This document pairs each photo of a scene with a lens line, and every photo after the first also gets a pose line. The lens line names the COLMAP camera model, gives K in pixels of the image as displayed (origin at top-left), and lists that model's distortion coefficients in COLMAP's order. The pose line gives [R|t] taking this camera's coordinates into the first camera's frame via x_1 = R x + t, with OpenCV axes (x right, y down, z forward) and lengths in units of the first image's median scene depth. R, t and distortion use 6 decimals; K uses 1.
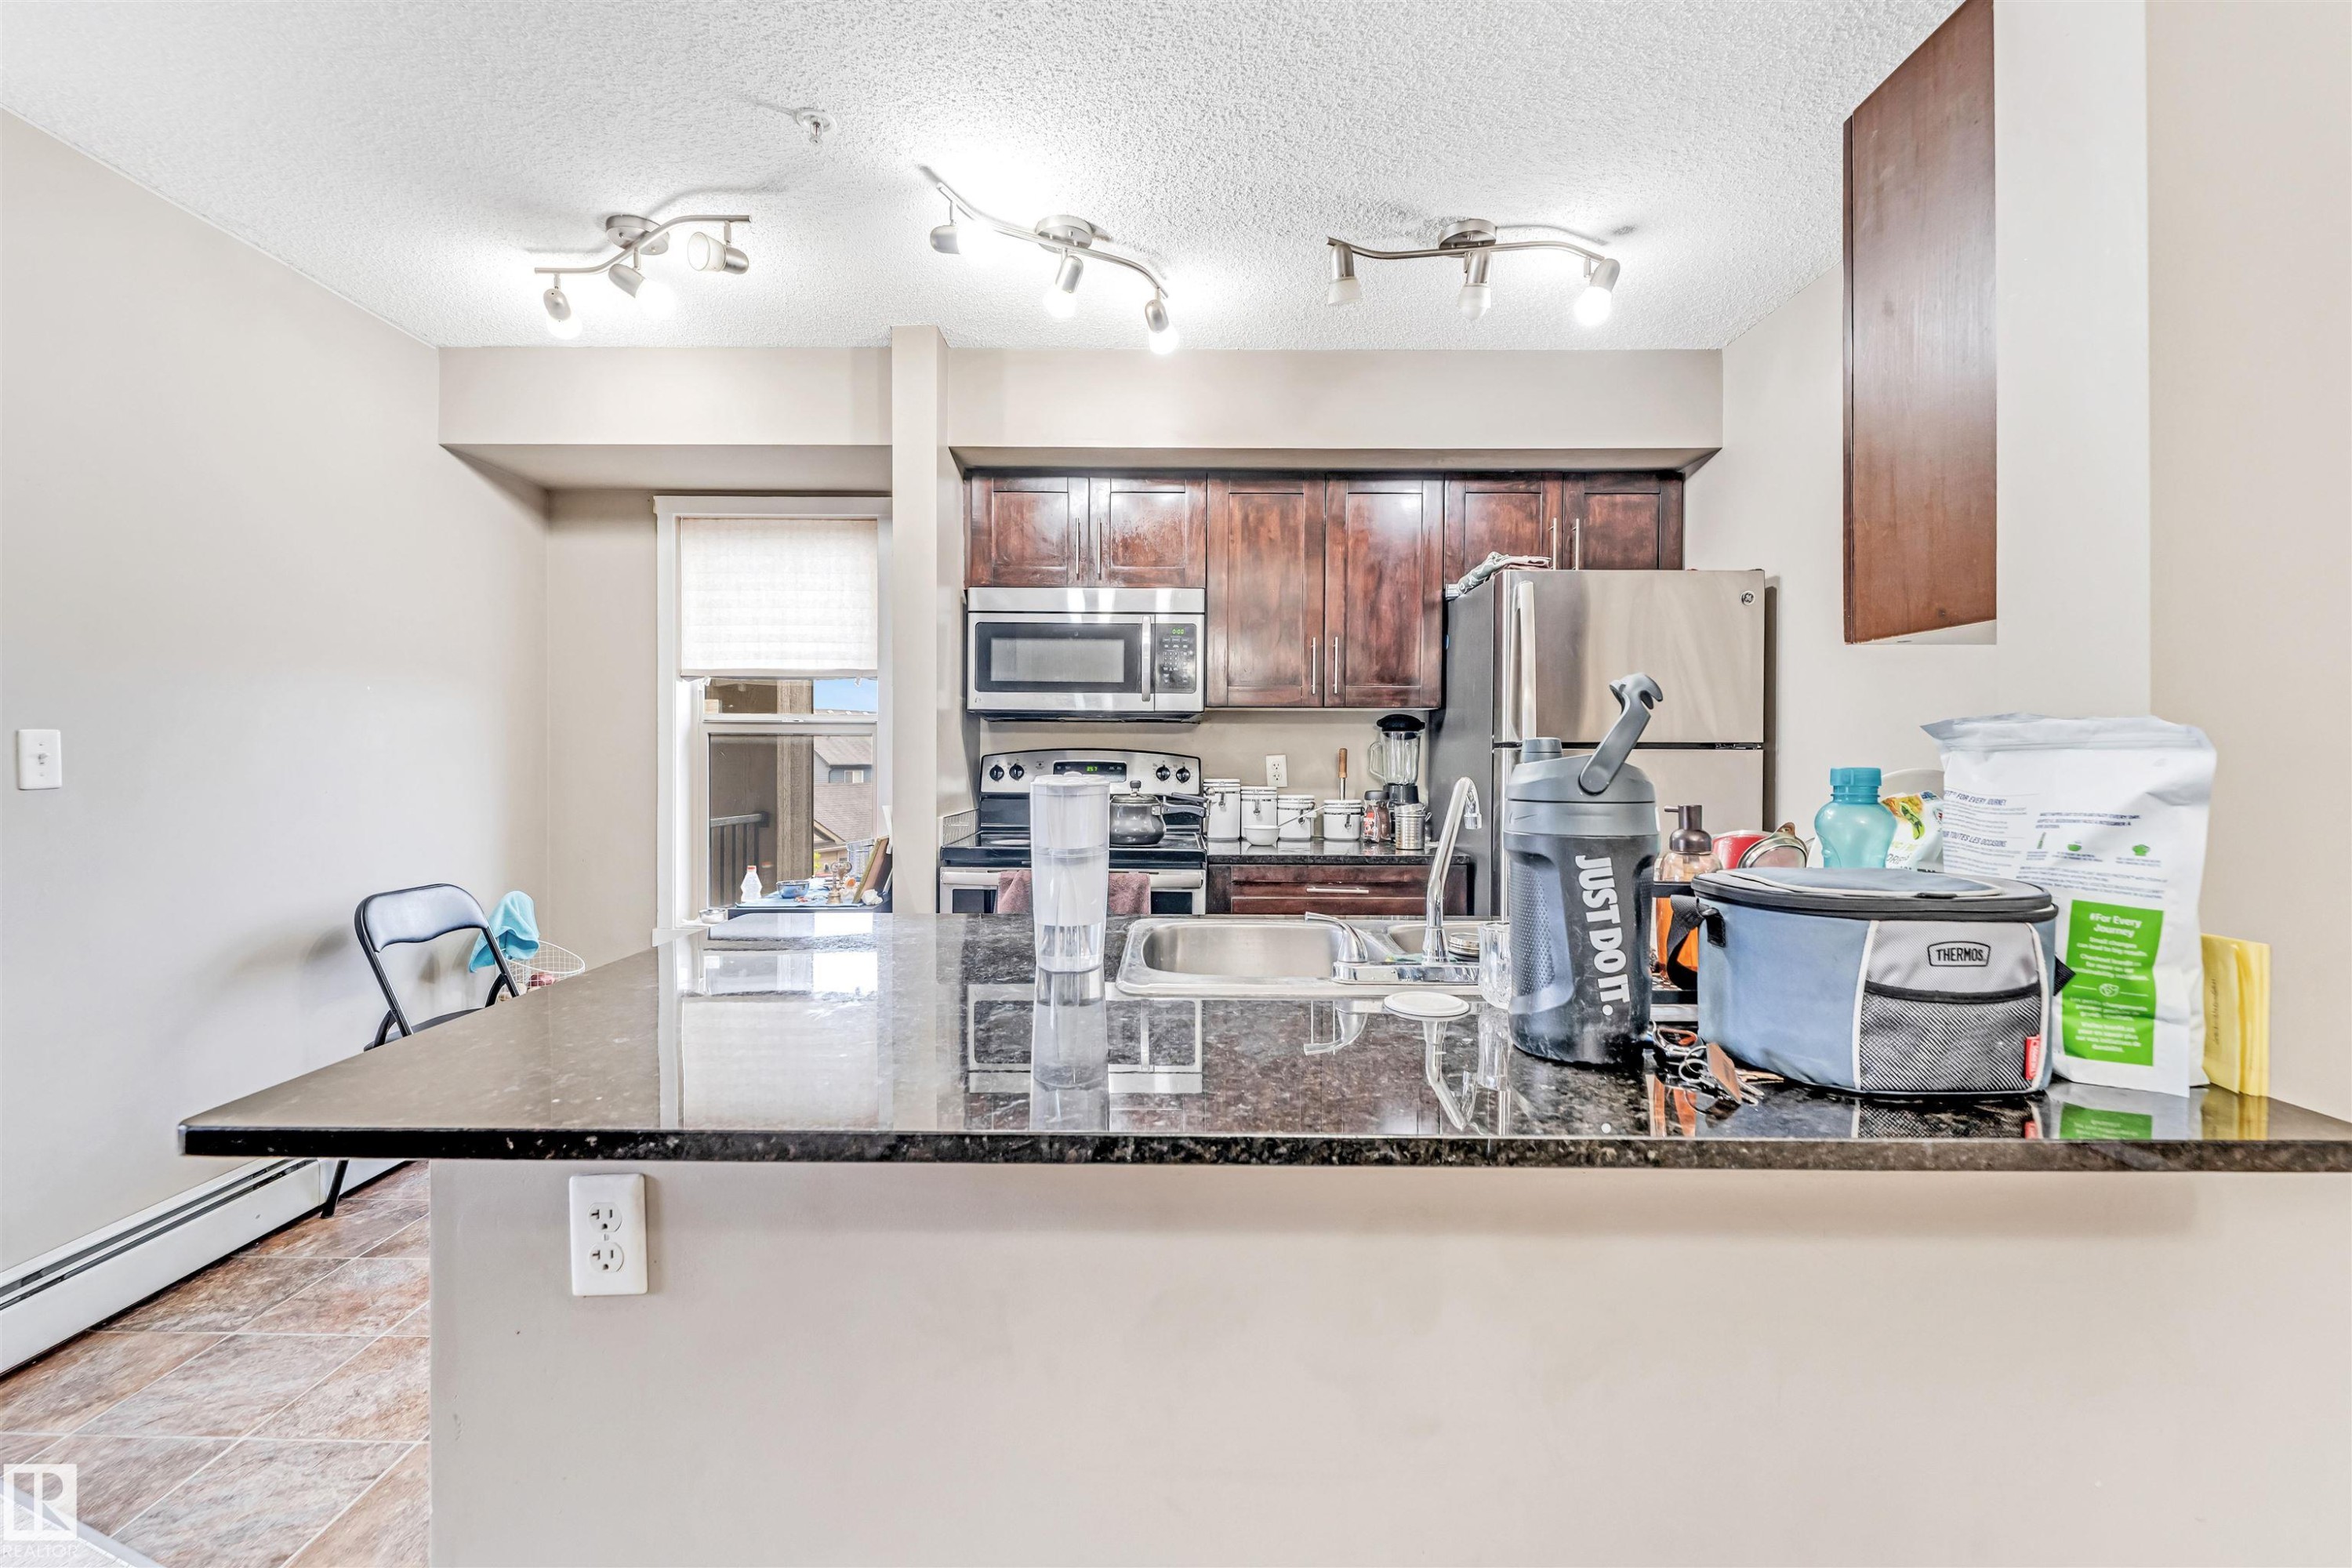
lens RADIAL K [[958.0, 0, 1162.4], [0, 958.0, 768.7], [0, 0, 1]] dist [0.002516, -0.000456]
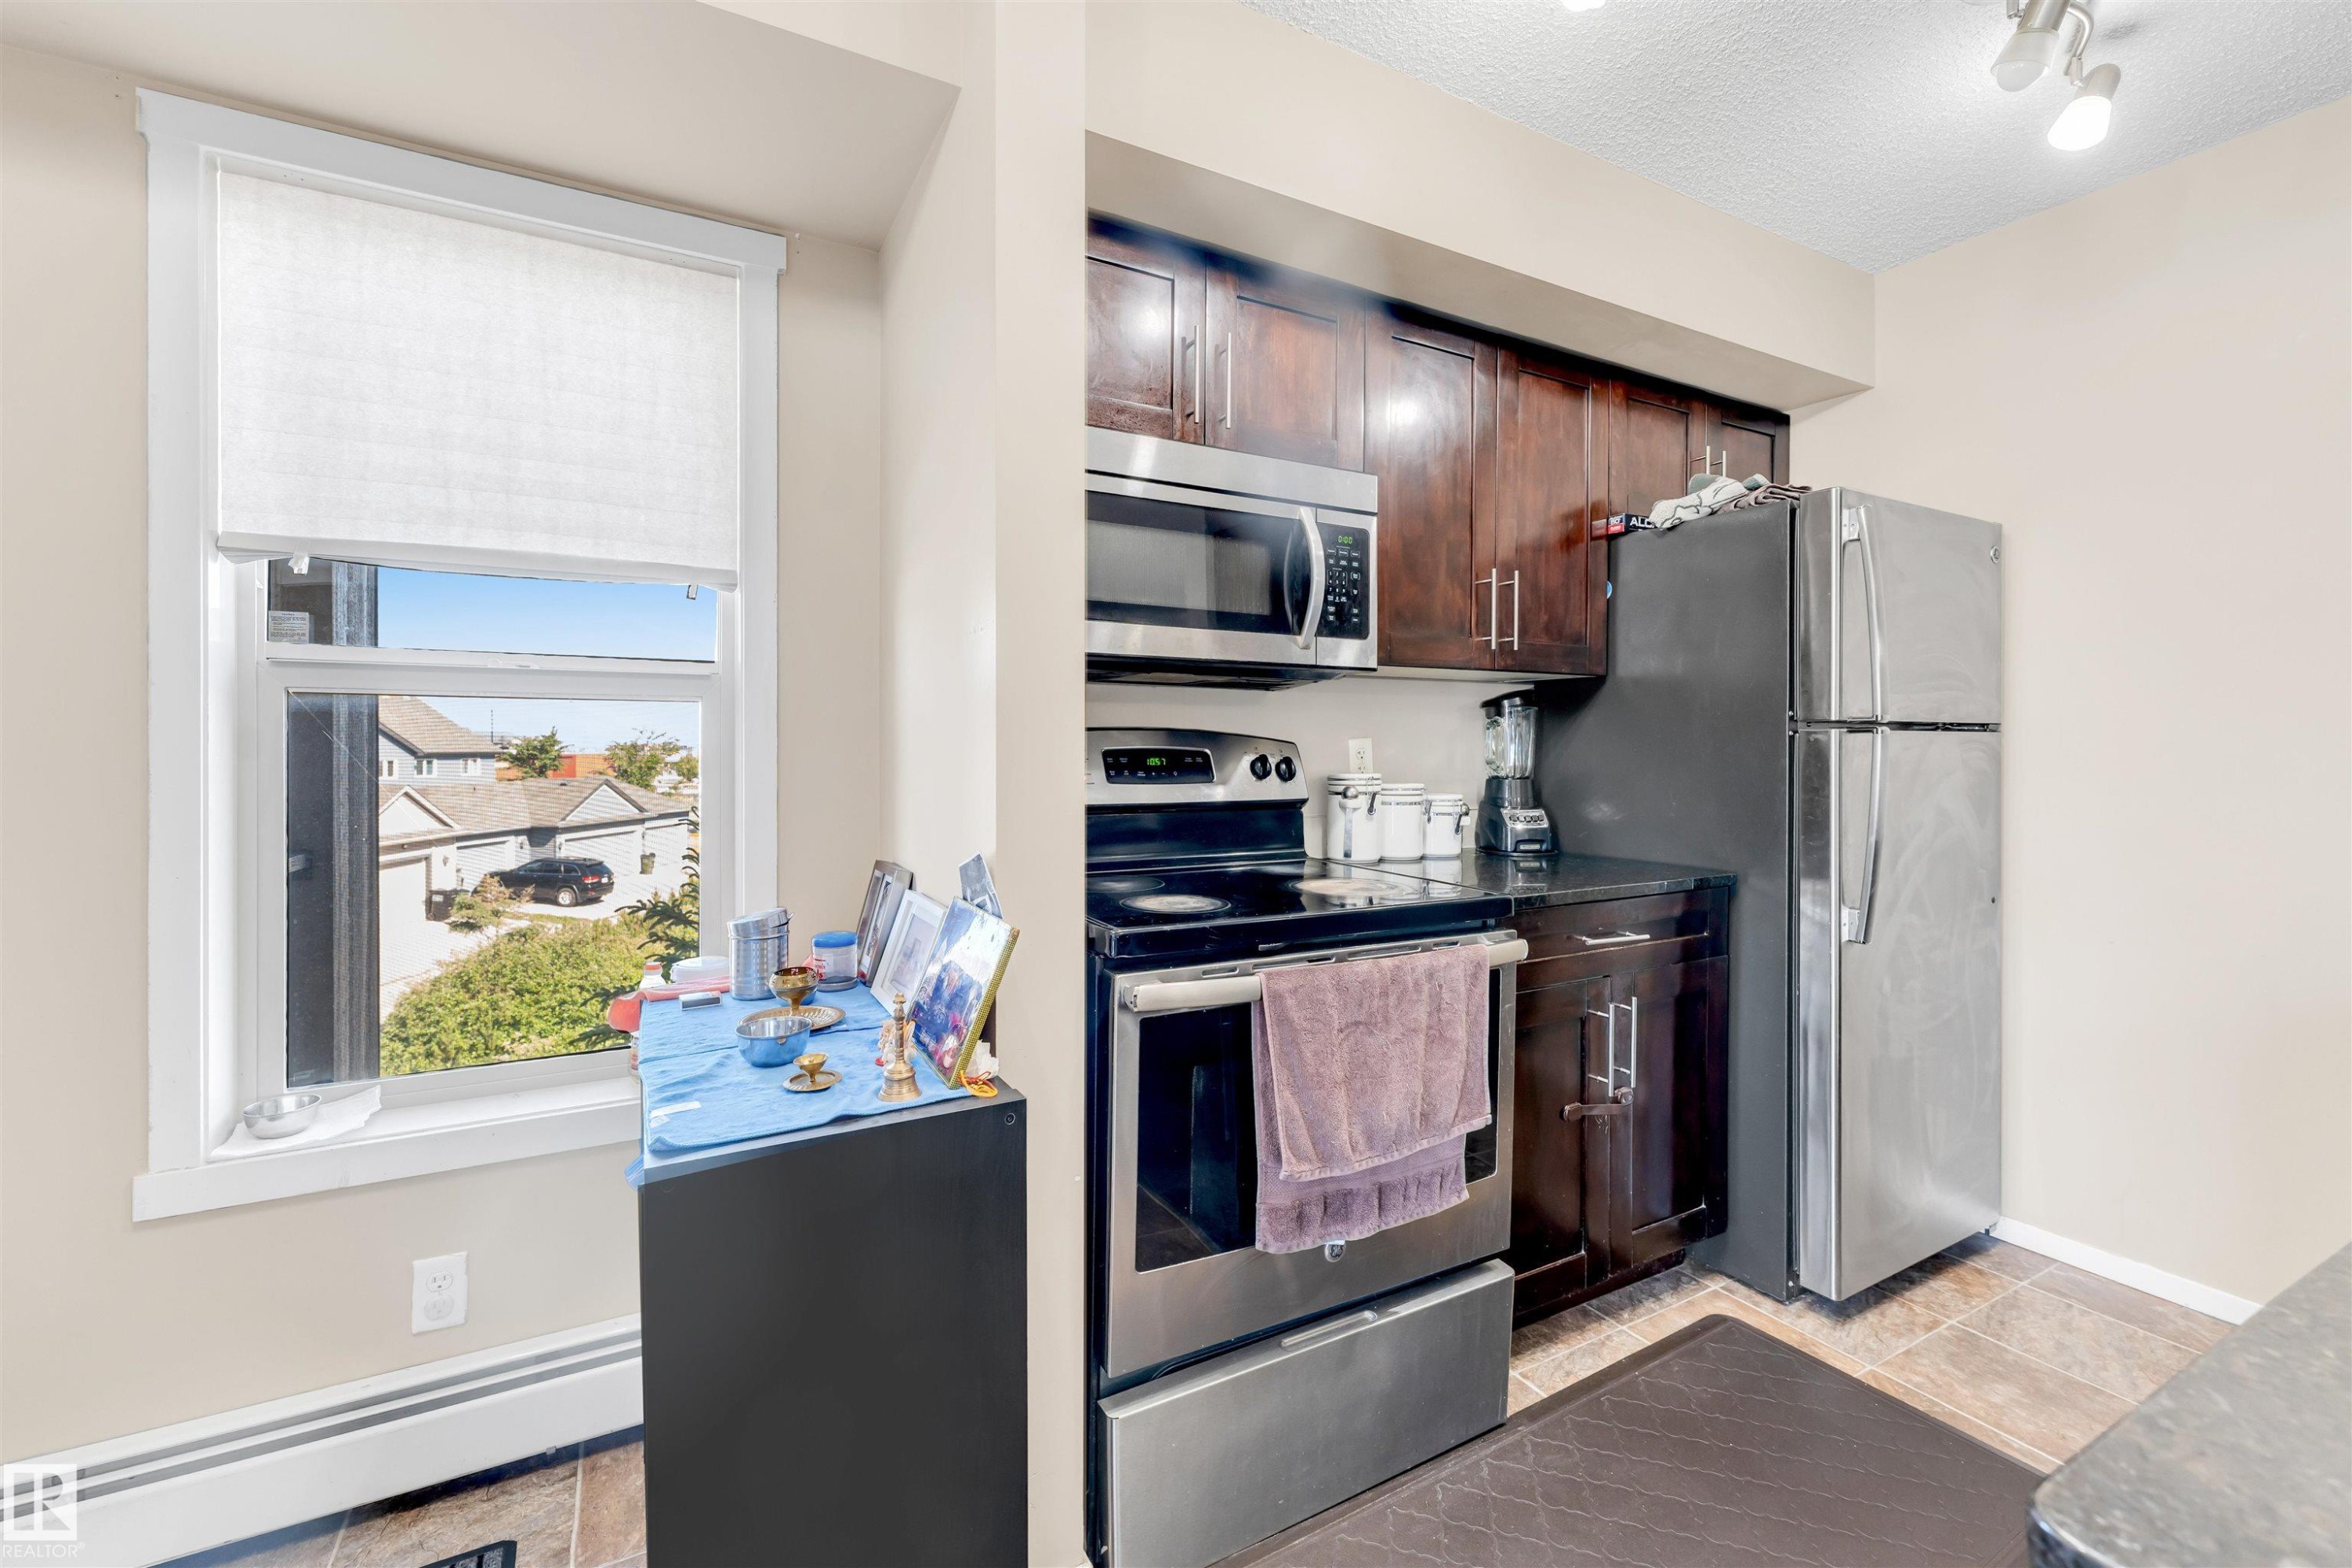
lens RADIAL K [[958.0, 0, 1131.7], [0, 958.0, 757.0], [0, 0, 1]] dist [0.002516, -0.000456]
pose [[0.889540, -0.005196, 0.456827, -0.380893], [0.004138, 0.999986, 0.003316, -0.003919], [-0.456838, -0.001060, 0.889549, 0.497348]]
